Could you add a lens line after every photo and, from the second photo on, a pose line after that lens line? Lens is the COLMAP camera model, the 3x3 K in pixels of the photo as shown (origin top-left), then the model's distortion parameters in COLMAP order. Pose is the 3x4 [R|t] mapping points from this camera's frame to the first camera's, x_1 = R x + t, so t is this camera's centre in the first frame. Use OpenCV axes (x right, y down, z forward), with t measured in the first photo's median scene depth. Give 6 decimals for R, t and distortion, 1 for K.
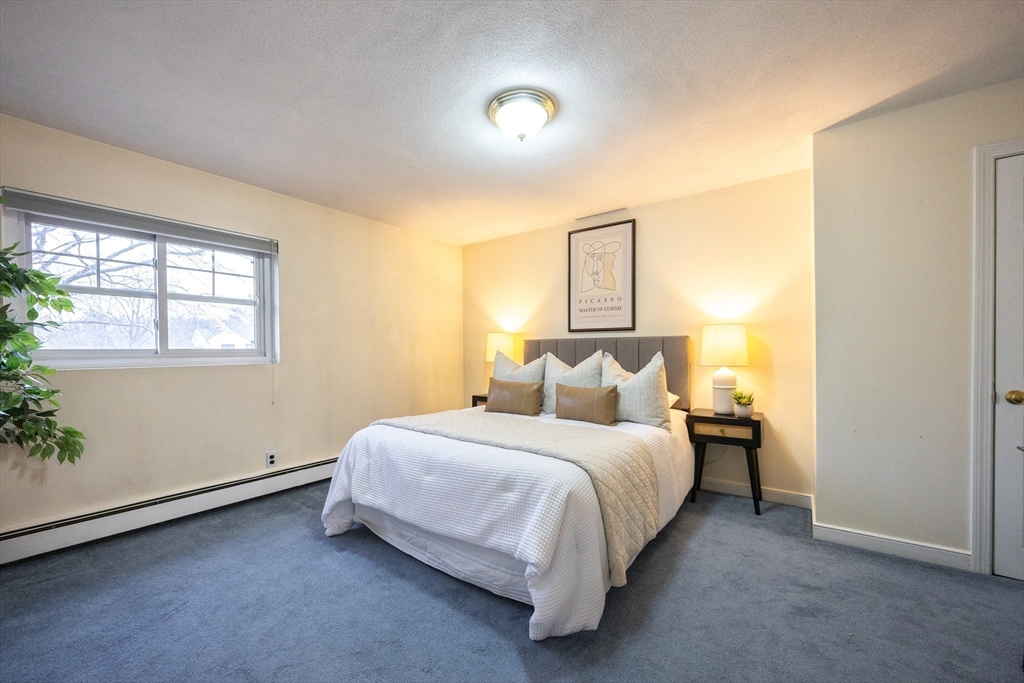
lens RADIAL K [[402.3, 0, 510.7], [0, 402.3, 355.1], [0, 0, 1]] dist [-0.001185, -0.000261]
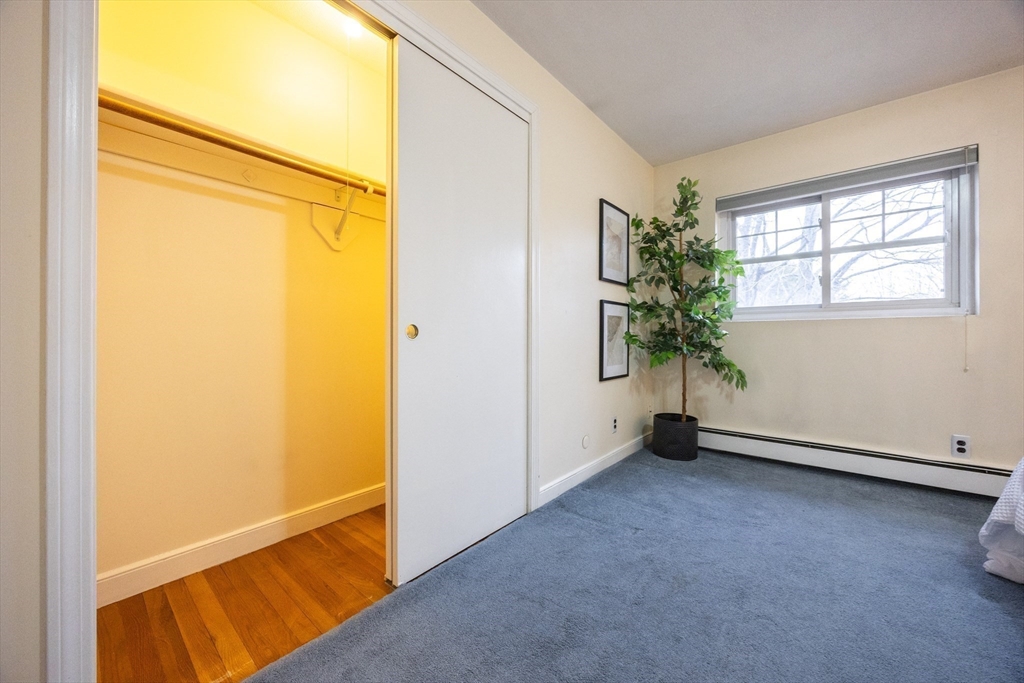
lens RADIAL K [[394.2, 0, 512.2], [0, 394.2, 337.8], [0, 0, 1]] dist [-0.001507, -0.000240]
pose [[-0.059912, 0.005772, -0.998187, 0.198246], [-0.014450, 0.999873, 0.006649, 0.079143], [0.998099, 0.014822, -0.059821, 0.256800]]
